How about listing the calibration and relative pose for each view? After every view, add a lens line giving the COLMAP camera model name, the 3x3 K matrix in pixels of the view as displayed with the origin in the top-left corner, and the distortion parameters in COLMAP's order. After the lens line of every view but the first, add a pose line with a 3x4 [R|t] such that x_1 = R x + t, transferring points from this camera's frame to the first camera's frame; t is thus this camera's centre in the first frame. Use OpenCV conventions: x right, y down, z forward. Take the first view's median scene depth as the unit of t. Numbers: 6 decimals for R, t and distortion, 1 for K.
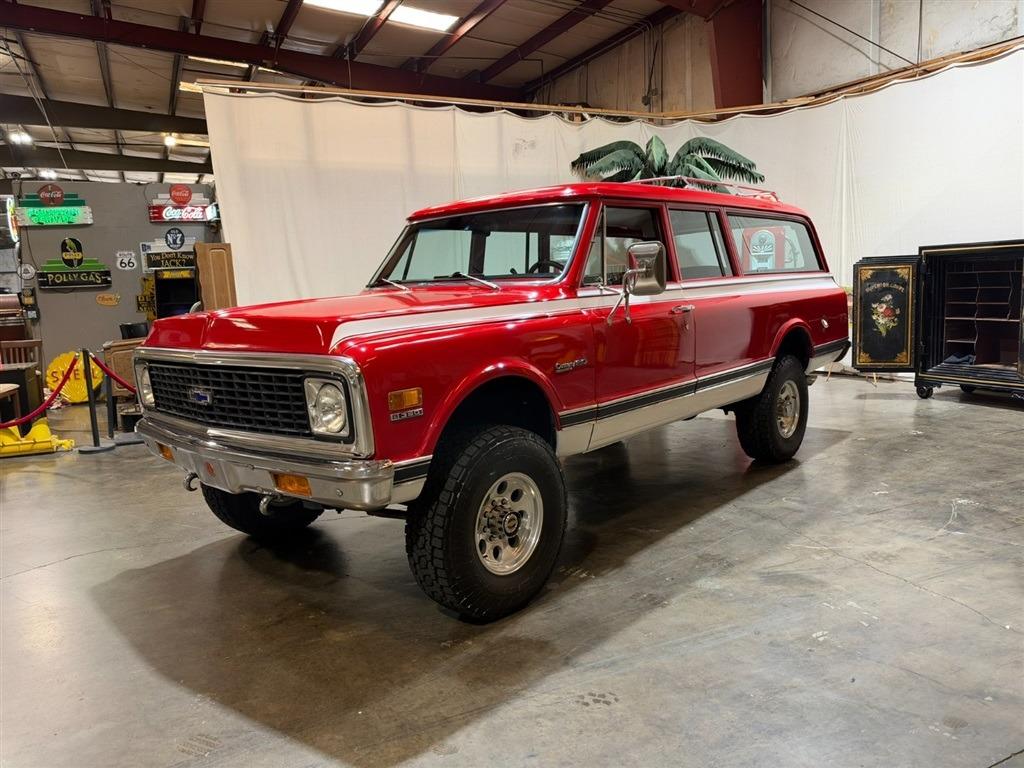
lens RADIAL K [[741.0, 0, 507.6], [0, 741.0, 389.8], [0, 0, 1]] dist [0.017595, -0.037038]
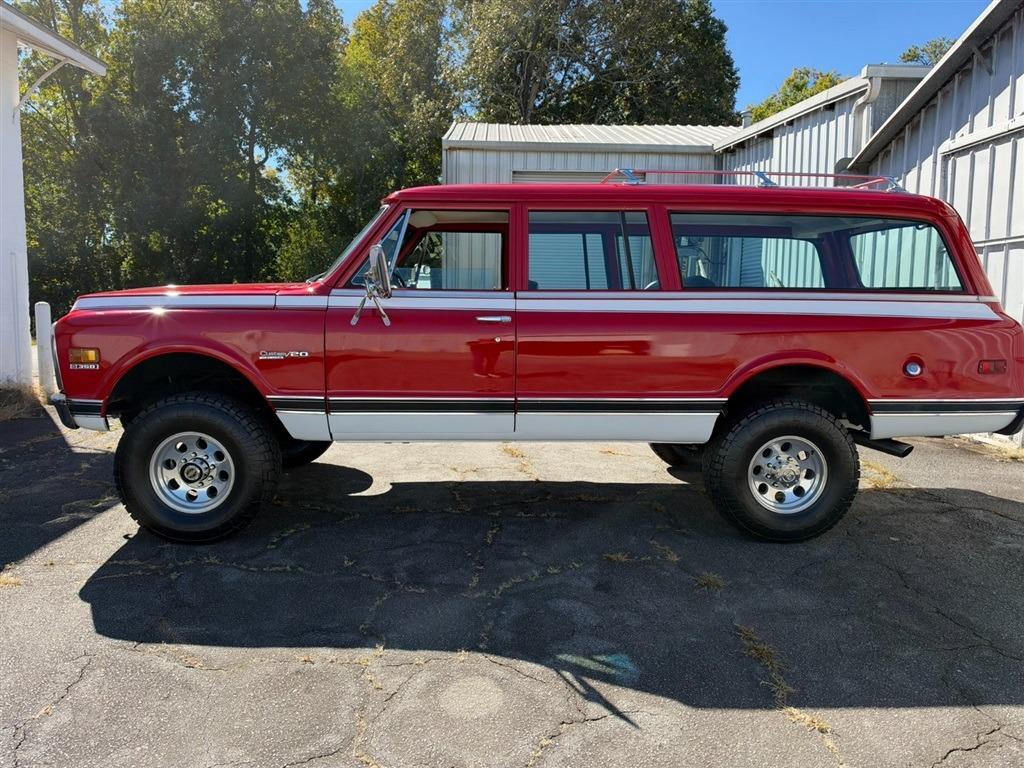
lens RADIAL K [[741.0, 0, 504.0], [0, 741.0, 384.8], [0, 0, 1]] dist [0.017595, -0.037038]
pose [[0.686458, 0.140824, -0.713403, 0.953879], [-0.143502, 0.988010, 0.056948, -0.085497], [0.712869, 0.063282, 0.698436, 0.386379]]
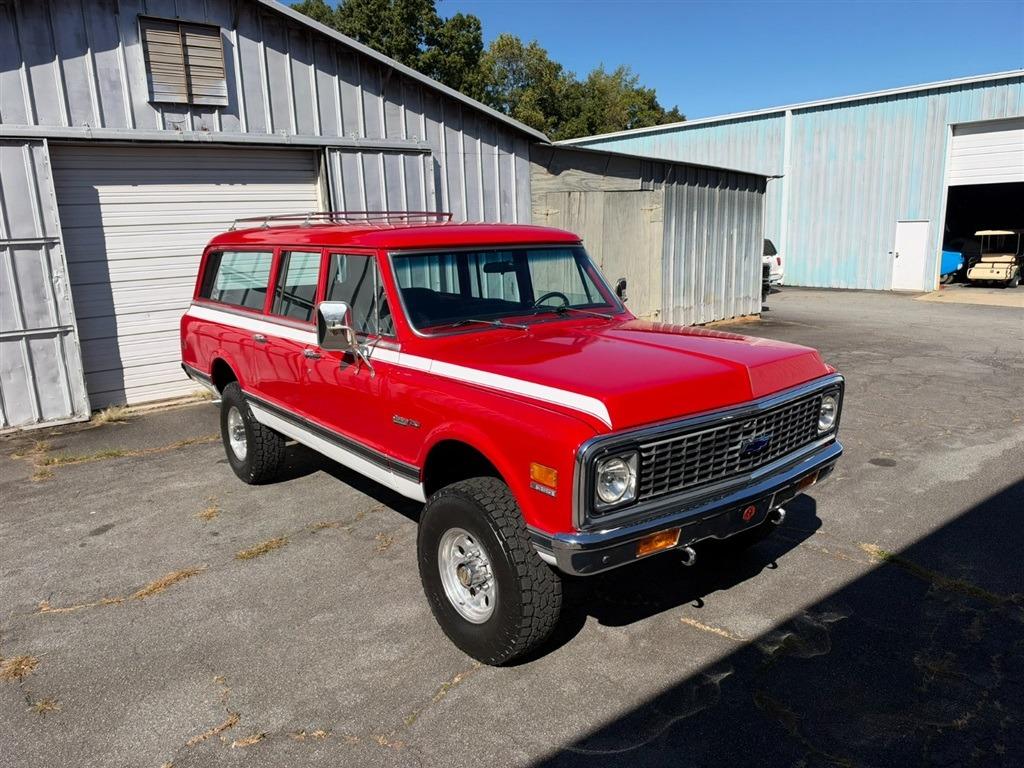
lens RADIAL K [[741.0, 0, 515.8], [0, 741.0, 393.8], [0, 0, 1]] dist [0.017595, -0.037038]
pose [[0.169970, -0.176873, 0.969446, -1.122853], [0.151744, 0.976725, 0.151597, -0.206053], [-0.973696, 0.121340, 0.192853, 0.860742]]
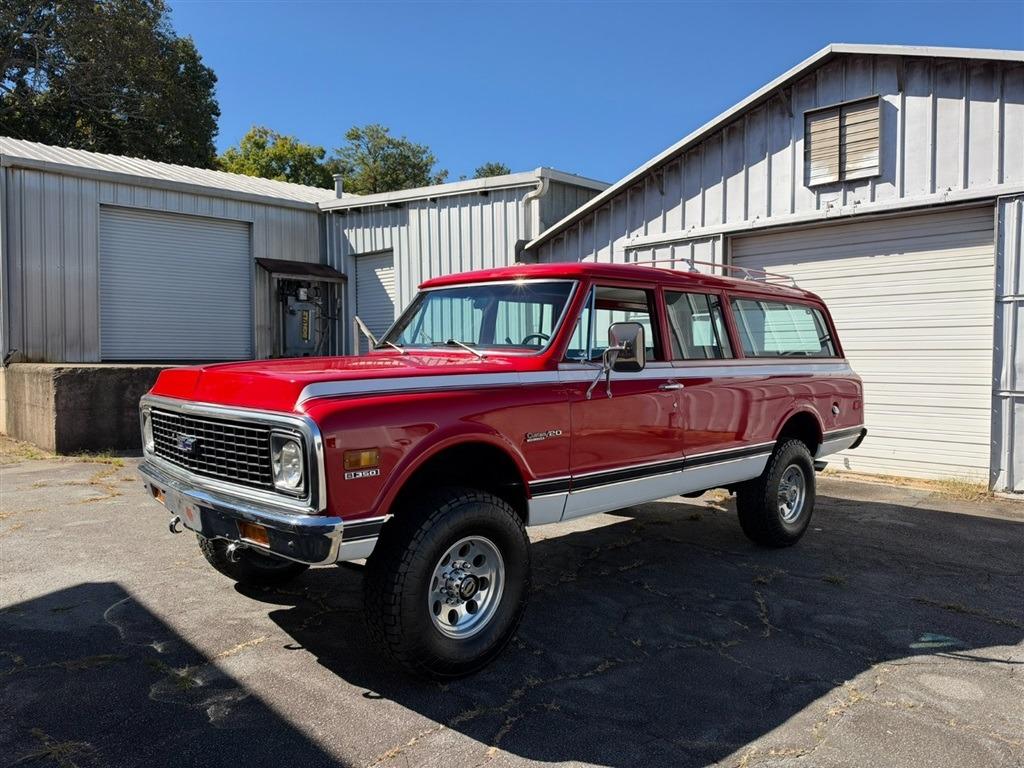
lens RADIAL K [[741.0, 0, 515.3], [0, 741.0, 394.5], [0, 0, 1]] dist [0.017595, -0.037038]
pose [[0.995897, 0.058811, -0.068778, 0.097002], [-0.063951, 0.995124, -0.075091, -0.009516], [0.064027, 0.079182, 0.994802, -0.025540]]
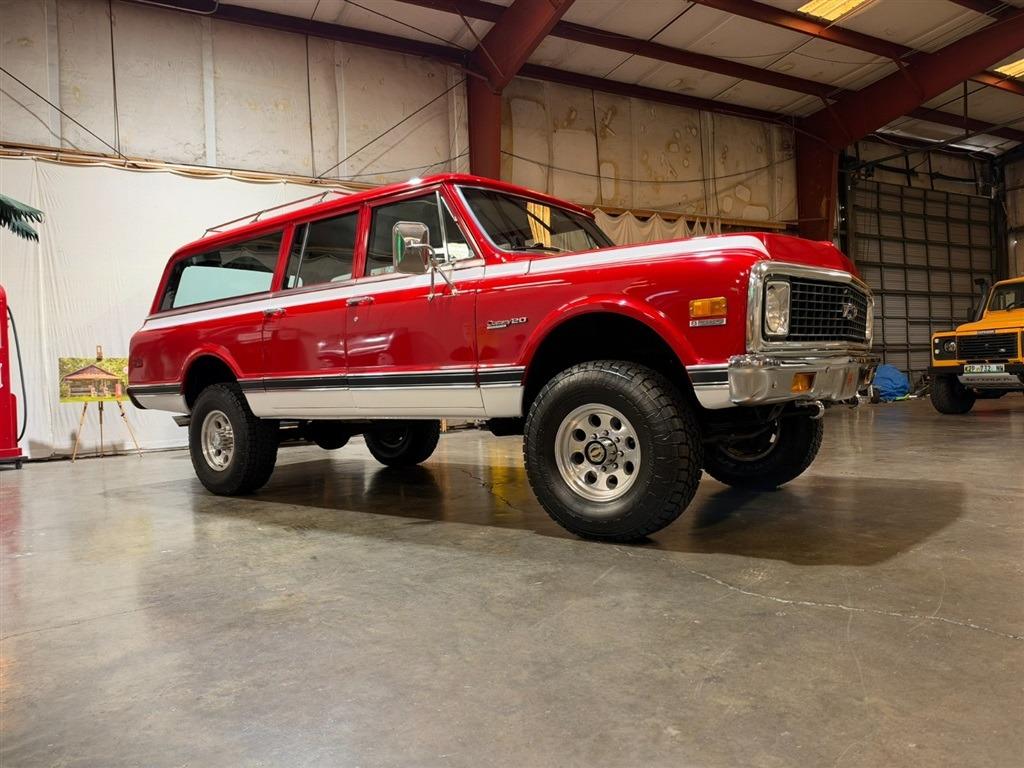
lens RADIAL K [[741.0, 0, 505.5], [0, 741.0, 388.7], [0, 0, 1]] dist [0.017595, -0.037038]
pose [[-0.053433, 0.032415, 0.998045, -1.165832], [0.181514, 0.983137, -0.022213, 0.039759], [-0.981936, 0.179972, -0.058416, 1.236296]]
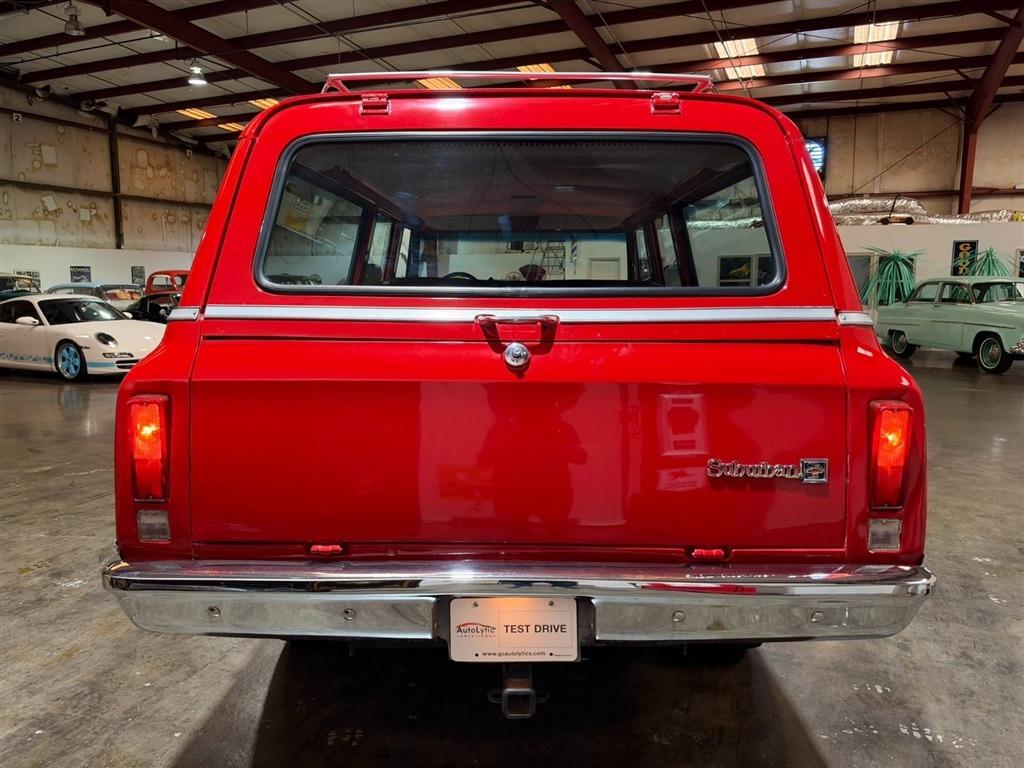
lens RADIAL K [[741.0, 0, 511.5], [0, 741.0, 386.7], [0, 0, 1]] dist [0.017595, -0.037038]
pose [[-0.763067, 0.125639, -0.633991, 0.811344], [-0.061120, 0.962501, 0.264303, -0.327270], [0.643424, 0.240430, -0.726773, 2.026766]]
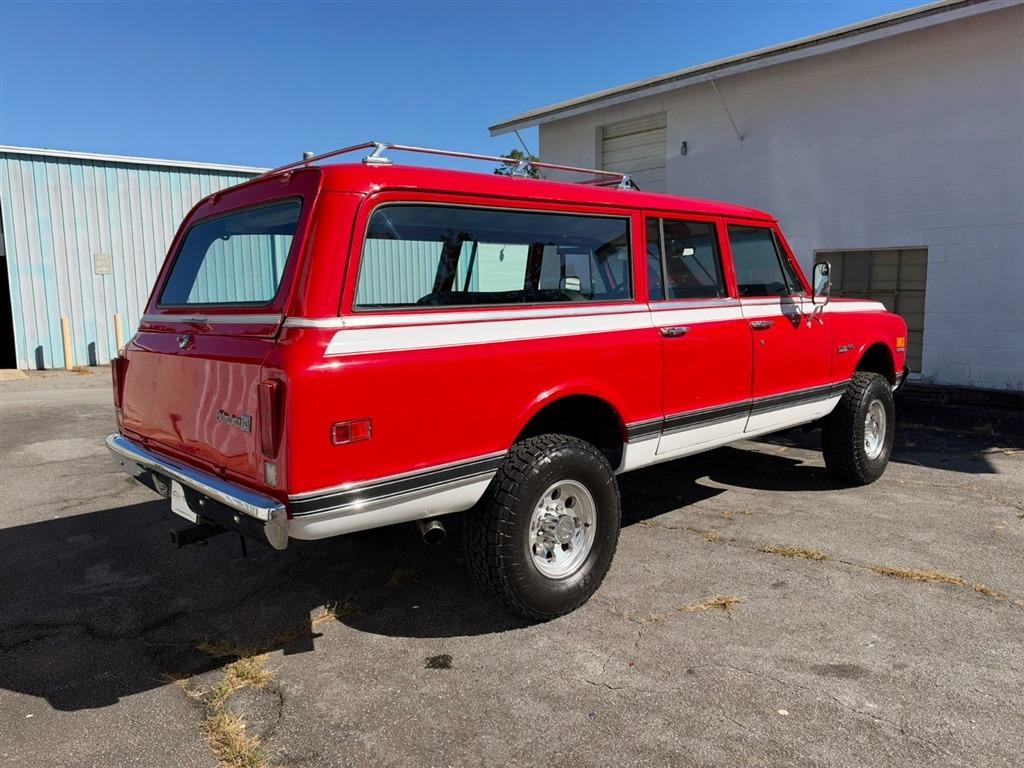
lens RADIAL K [[741.0, 0, 522.5], [0, 741.0, 382.5], [0, 0, 1]] dist [0.017595, -0.037038]
pose [[-0.993356, 0.057645, 0.099609, 0.129910], [0.080801, 0.965653, 0.246953, -0.351590], [-0.081952, 0.253361, -0.963894, 2.420178]]
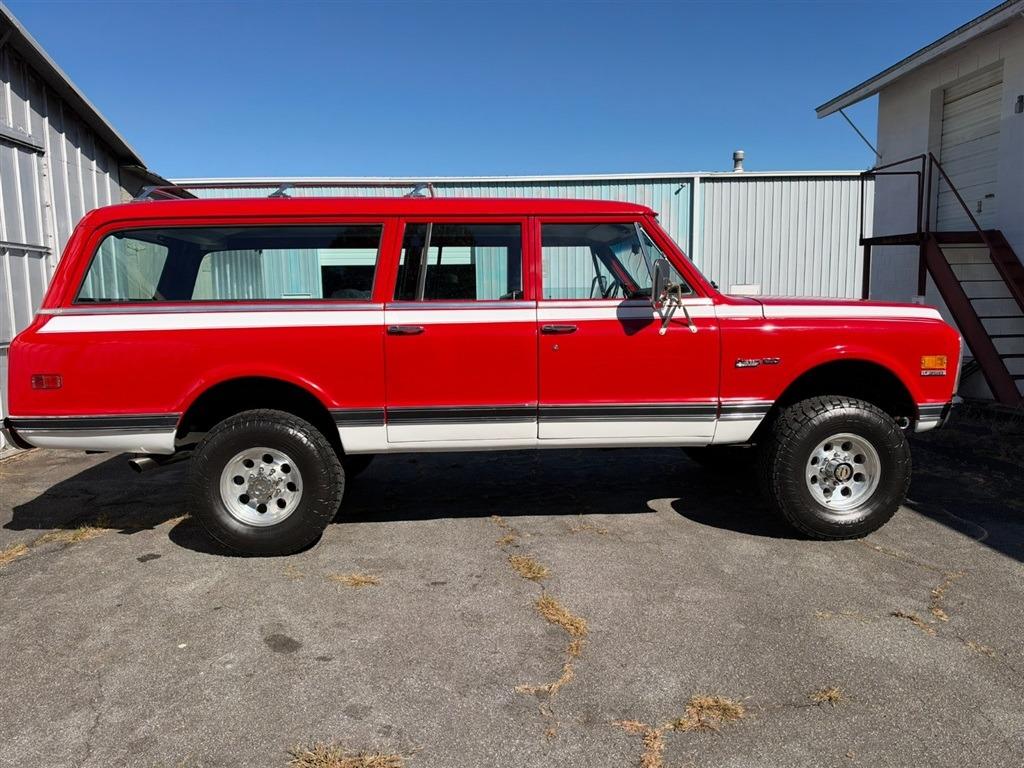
lens RADIAL K [[741.0, 0, 513.3], [0, 741.0, 384.7], [0, 0, 1]] dist [0.017595, -0.037038]
pose [[-0.707464, -0.021087, 0.706435, -0.763033], [0.143667, 0.974394, 0.172962, -0.249548], [-0.691993, 0.223855, -0.686319, 2.095667]]
